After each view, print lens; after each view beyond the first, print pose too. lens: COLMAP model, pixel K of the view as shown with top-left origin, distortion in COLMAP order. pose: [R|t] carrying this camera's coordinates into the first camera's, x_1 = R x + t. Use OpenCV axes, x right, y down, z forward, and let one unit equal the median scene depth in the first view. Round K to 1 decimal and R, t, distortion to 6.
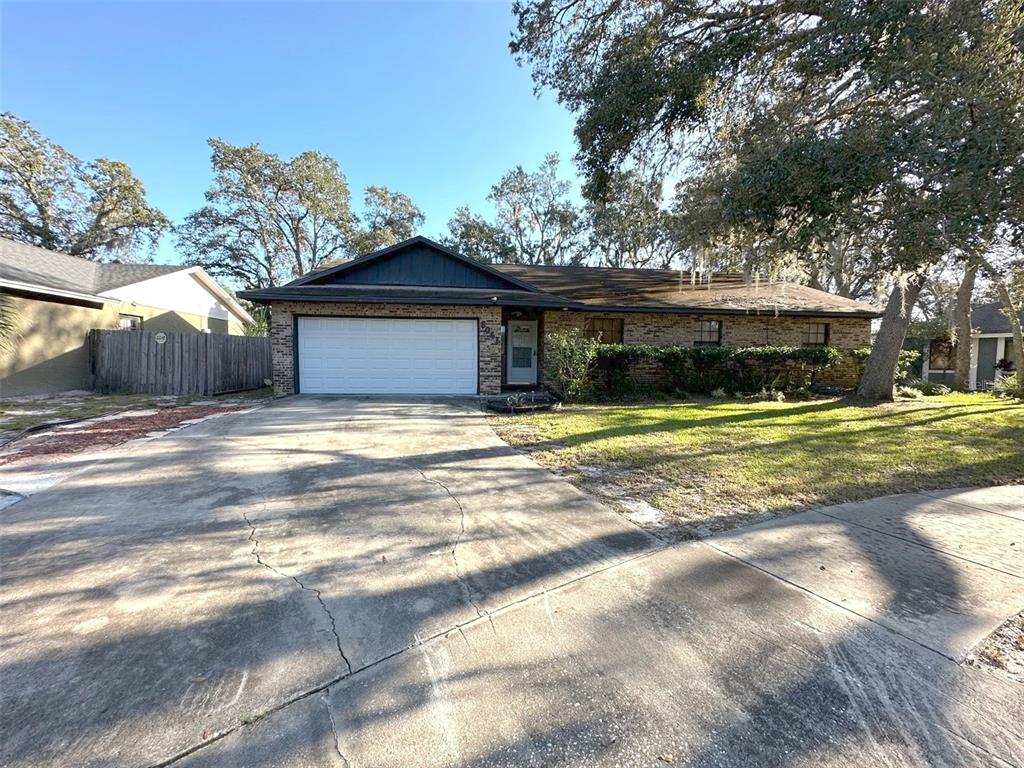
lens RADIAL K [[410.0, 0, 510.0], [0, 410.0, 384.5], [0, 0, 1]] dist [0.000425, -0.000245]
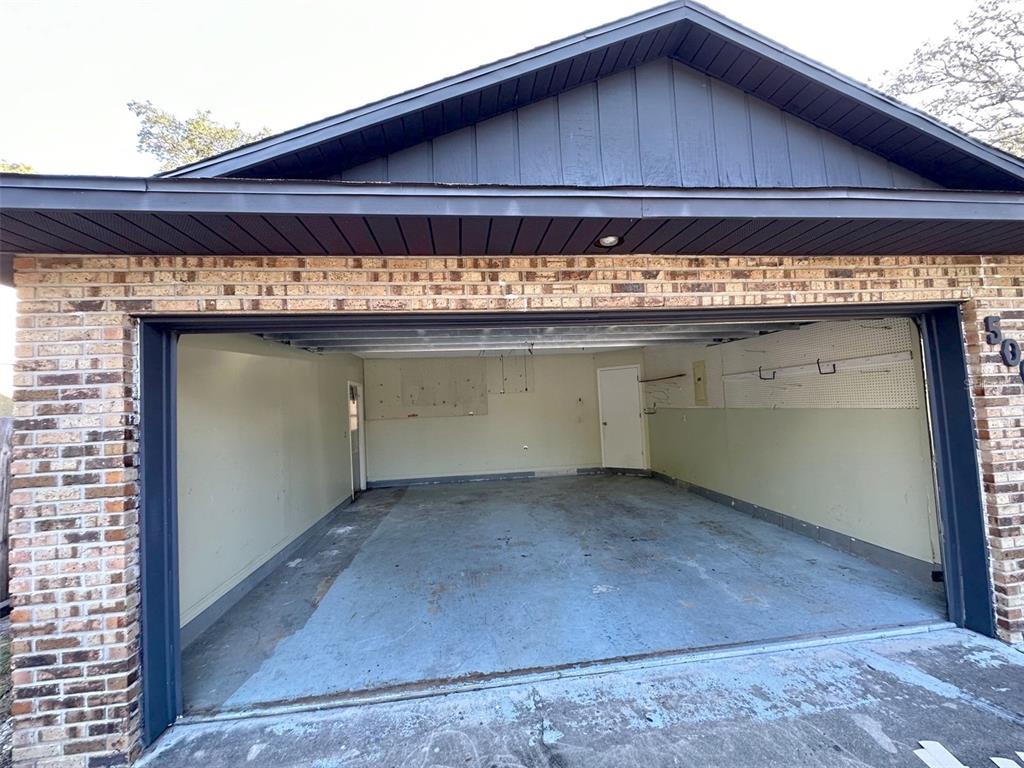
lens RADIAL K [[410.0, 0, 510.0], [0, 410.0, 384.5], [0, 0, 1]] dist [0.000425, -0.000245]
pose [[0.998279, -0.052475, 0.026176, -0.353709], [0.054638, 0.994421, -0.090232, -0.111518], [-0.021295, 0.091507, 0.995577, 0.791325]]
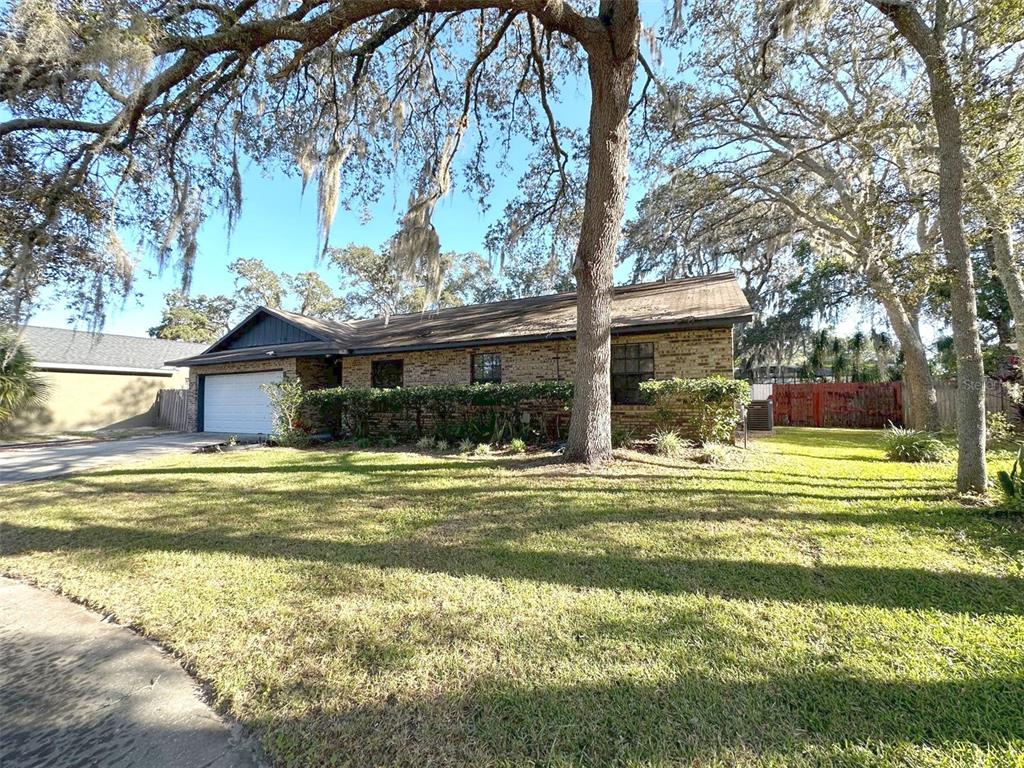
lens RADIAL K [[410.0, 0, 510.0], [0, 410.0, 384.5], [0, 0, 1]] dist [0.000425, -0.000245]
pose [[0.837927, -0.039419, -0.544357, 1.132208], [-0.015436, 0.995278, -0.095834, -0.015842], [0.545564, 0.088705, 0.833362, 0.389543]]
